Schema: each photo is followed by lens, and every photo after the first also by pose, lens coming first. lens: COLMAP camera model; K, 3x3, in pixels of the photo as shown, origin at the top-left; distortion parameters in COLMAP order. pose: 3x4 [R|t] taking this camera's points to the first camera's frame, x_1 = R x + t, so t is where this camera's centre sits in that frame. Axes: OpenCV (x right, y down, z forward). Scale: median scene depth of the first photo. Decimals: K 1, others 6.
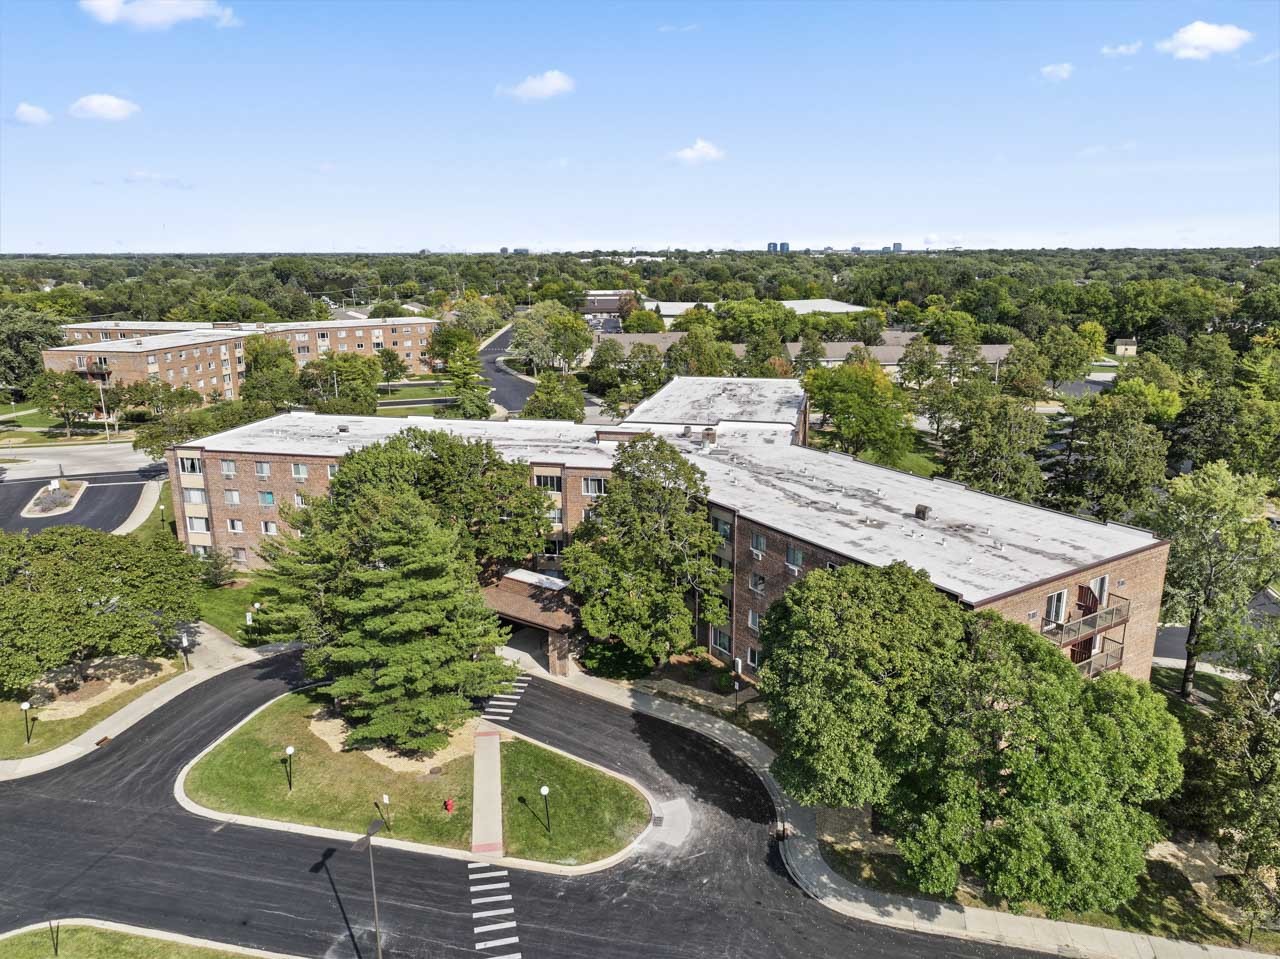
lens RADIAL K [[893.8, 0, 640.7], [0, 893.8, 480.3], [0, 0, 1]] dist [0.012698, 0.004514]
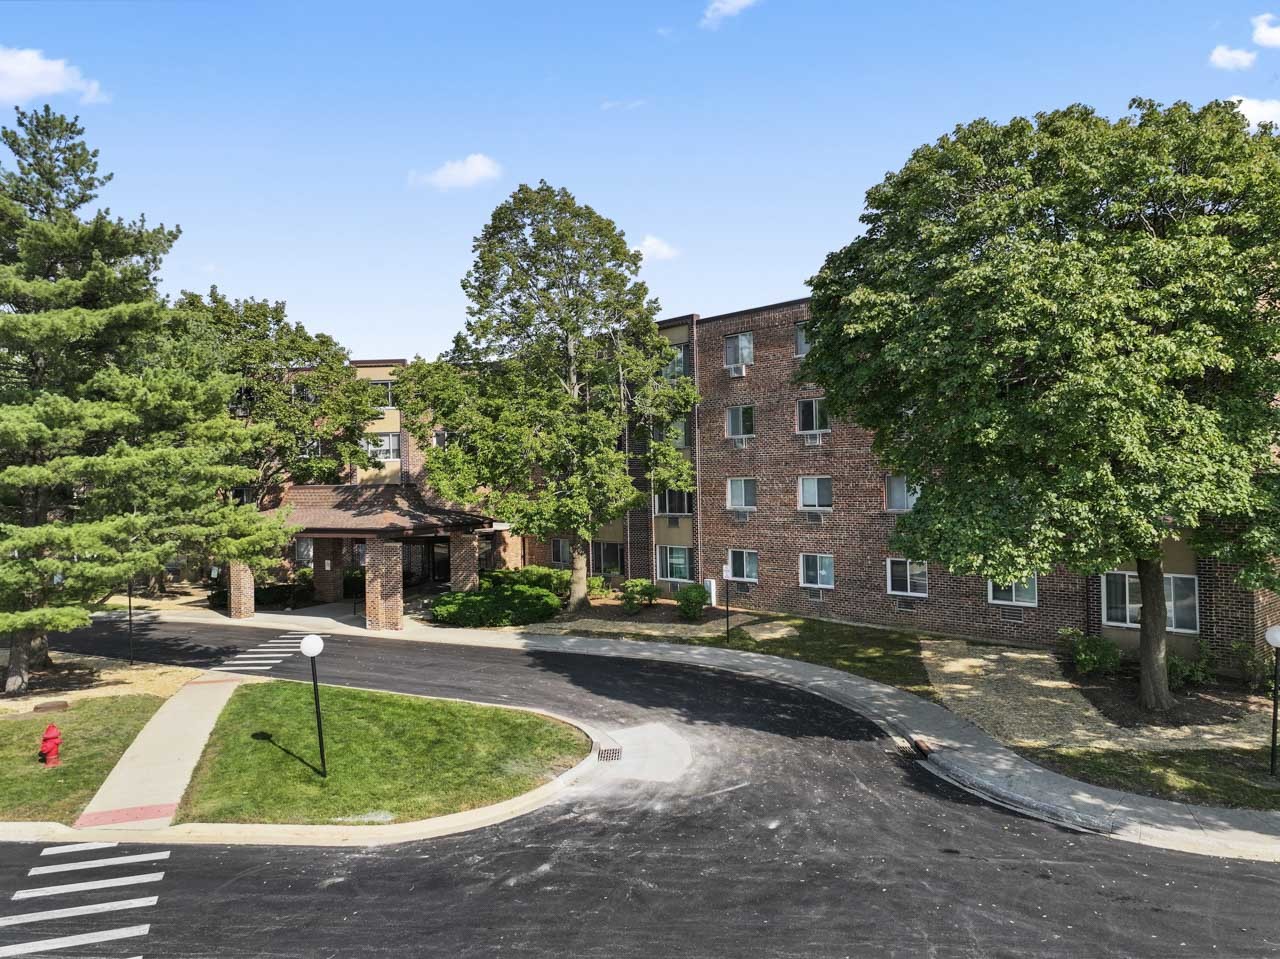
lens RADIAL K [[893.8, 0, 637.3], [0, 893.8, 480.6], [0, 0, 1]] dist [0.012698, 0.004514]
pose [[0.988453, -0.015236, 0.150762, -0.029283], [0.054290, 0.964491, -0.258475, 0.392125], [-0.141471, 0.263675, 0.954181, 0.621523]]
